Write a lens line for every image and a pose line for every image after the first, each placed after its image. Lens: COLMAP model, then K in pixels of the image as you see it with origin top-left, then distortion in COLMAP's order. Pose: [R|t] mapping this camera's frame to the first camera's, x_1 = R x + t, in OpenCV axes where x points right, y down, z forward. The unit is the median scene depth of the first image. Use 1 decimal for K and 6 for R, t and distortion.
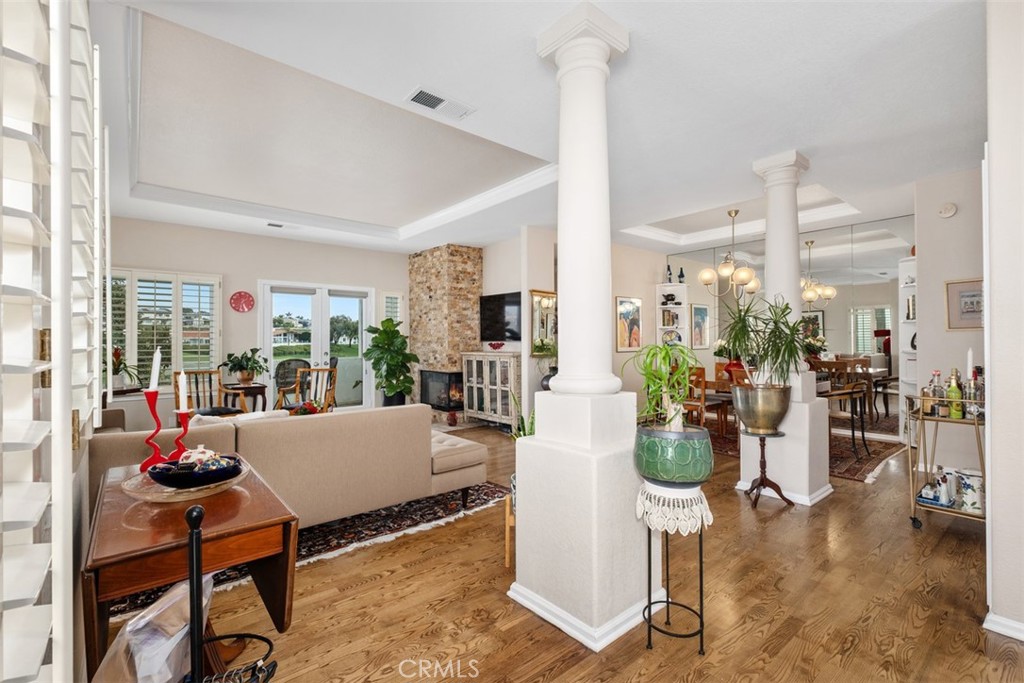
lens RADIAL K [[444.3, 0, 511.3], [0, 444.3, 336.8], [0, 0, 1]] dist [-0.015143, 0.000020]
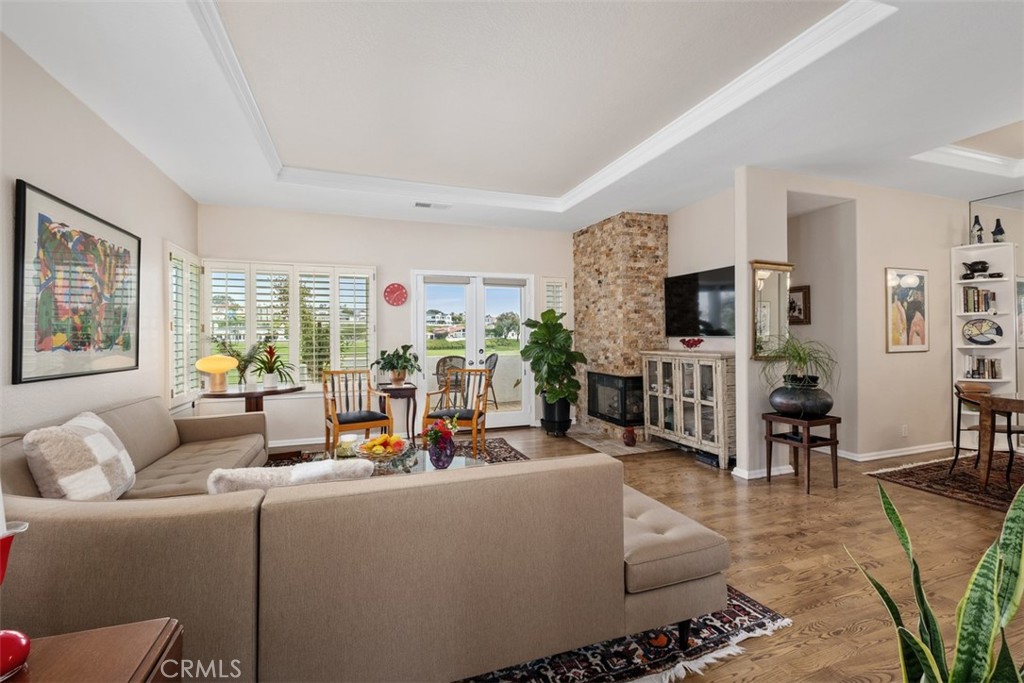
lens RADIAL K [[444.3, 0, 511.3], [0, 444.3, 336.8], [0, 0, 1]] dist [-0.015143, 0.000020]
pose [[0.935600, -0.002232, -0.353056, -0.050625], [0.006456, 0.999921, 0.010787, 0.000577], [0.353004, -0.012372, 0.935540, 0.197138]]
